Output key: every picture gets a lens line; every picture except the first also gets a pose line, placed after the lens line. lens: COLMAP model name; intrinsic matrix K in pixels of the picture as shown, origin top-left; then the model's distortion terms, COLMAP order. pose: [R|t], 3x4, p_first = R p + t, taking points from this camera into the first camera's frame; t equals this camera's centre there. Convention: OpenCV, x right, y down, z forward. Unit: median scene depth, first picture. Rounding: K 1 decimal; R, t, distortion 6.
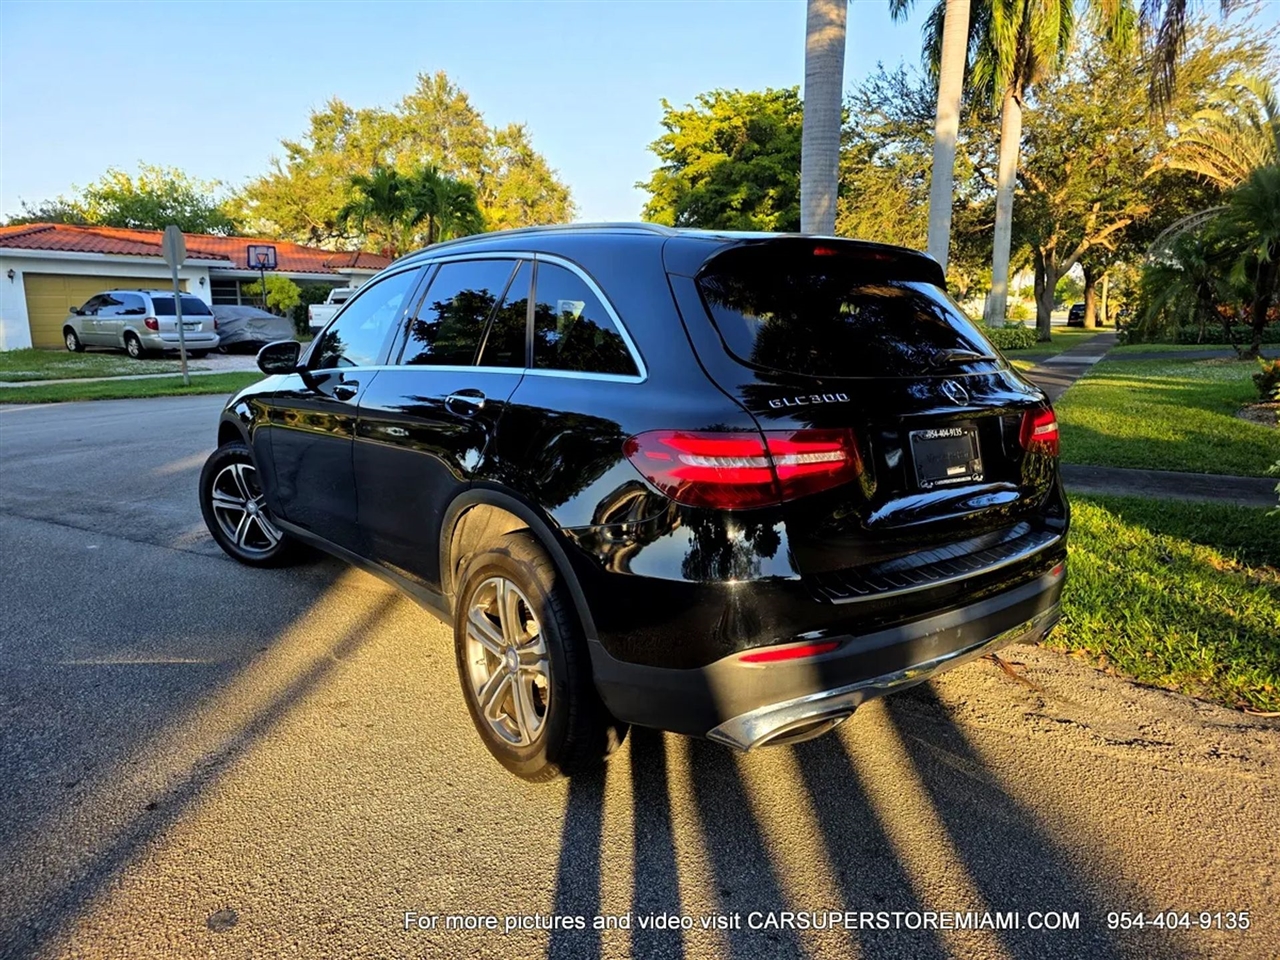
lens RADIAL K [[853.0, 0, 643.3], [0, 853.0, 480.3], [0, 0, 1]] dist [0.043747, -0.036465]
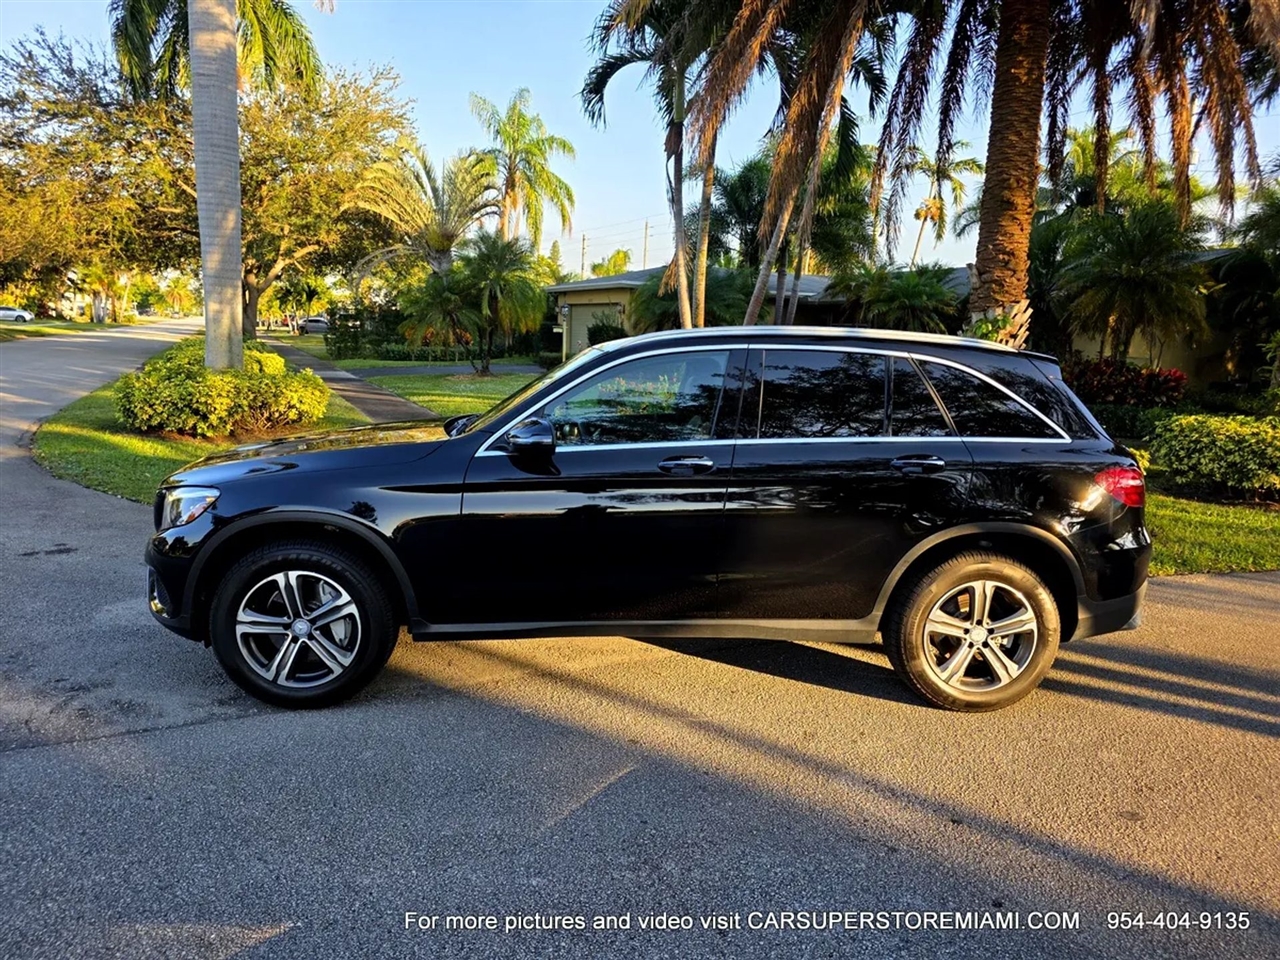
lens RADIAL K [[855.7, 0, 636.2], [0, 855.7, 483.2], [0, 0, 1]] dist [0.038542, -0.033060]
pose [[0.573249, -0.109129, 0.812081, -0.140752], [0.112185, 0.992211, 0.054144, -0.015885], [-0.811665, 0.060066, 0.581027, 0.052156]]
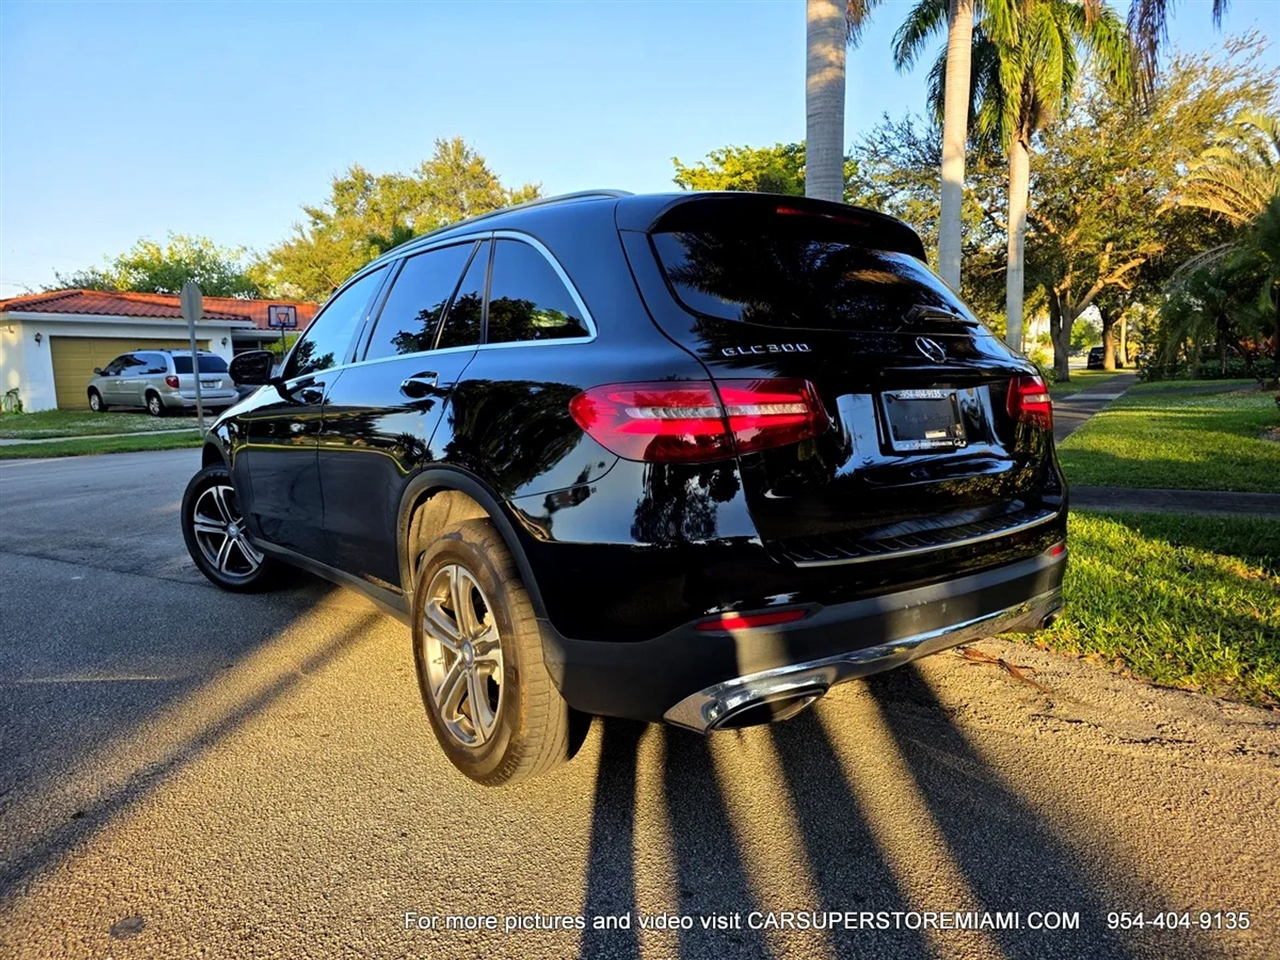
lens RADIAL K [[853.8, 0, 644.7], [0, 853.8, 483.6], [0, 0, 1]] dist [0.042000, -0.034291]
pose [[0.999526, -0.020133, -0.023290, 0.005618], [0.018703, 0.998018, -0.060092, 0.007320], [0.024454, 0.059628, 0.997921, 0.005390]]
